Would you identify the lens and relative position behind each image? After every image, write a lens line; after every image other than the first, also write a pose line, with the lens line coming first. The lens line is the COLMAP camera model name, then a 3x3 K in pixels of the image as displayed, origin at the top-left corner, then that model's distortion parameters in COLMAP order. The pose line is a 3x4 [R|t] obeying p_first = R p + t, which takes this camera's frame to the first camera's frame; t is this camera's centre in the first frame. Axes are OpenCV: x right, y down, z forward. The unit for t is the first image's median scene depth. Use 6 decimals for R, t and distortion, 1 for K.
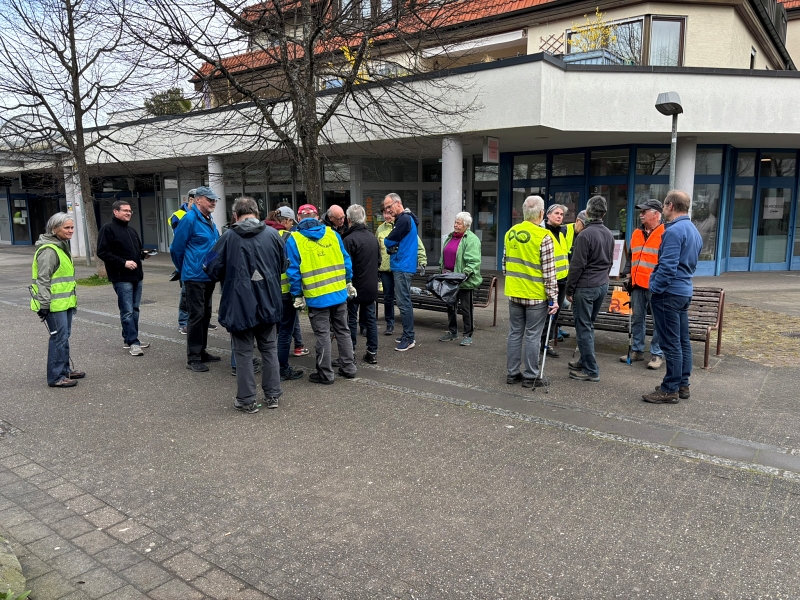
lens RADIAL K [[633.3, 0, 408.9], [0, 633.3, 318.9], [0, 0, 1]] dist [0.036094, -0.041527]
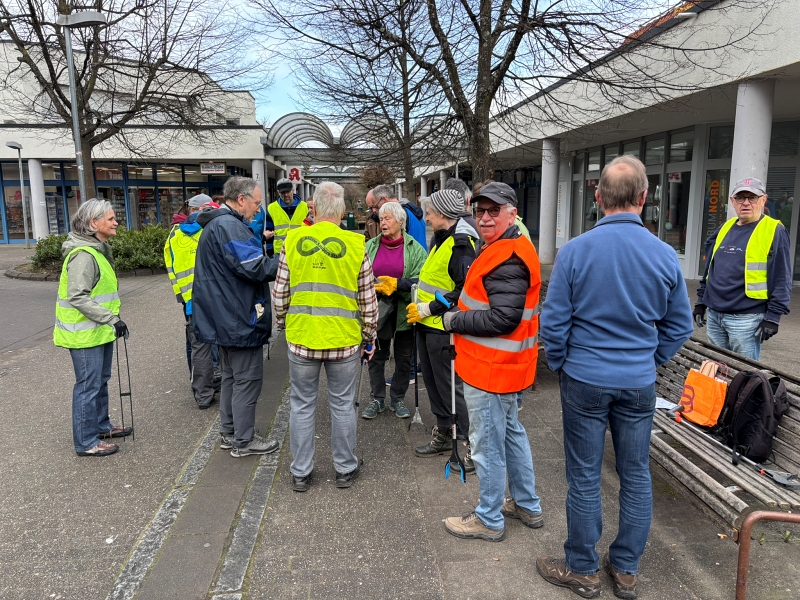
lens RADIAL K [[633.3, 0, 386.9], [0, 633.3, 298.7], [0, 0, 1]] dist [0.036094, -0.041527]
pose [[0.655334, 0.116149, -0.746356, 0.647736], [-0.125059, 0.991154, 0.044437, -0.109048], [0.744915, 0.064217, 0.664062, 0.627655]]
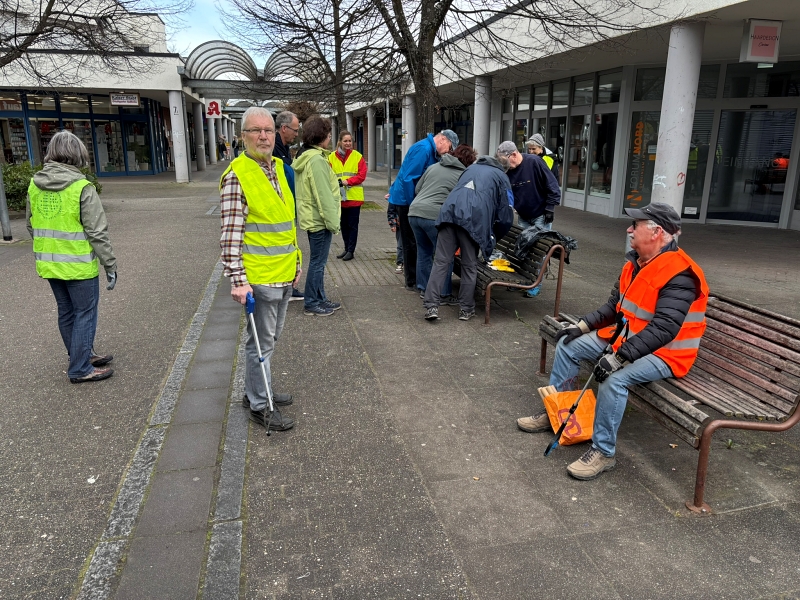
lens RADIAL K [[633.3, 0, 390.4], [0, 633.3, 300.7], [0, 0, 1]] dist [0.036094, -0.041527]
pose [[0.746560, 0.173677, -0.642250, 0.617733], [-0.123342, 0.984723, 0.122914, -0.097262], [0.653785, -0.012546, 0.756576, 0.588137]]
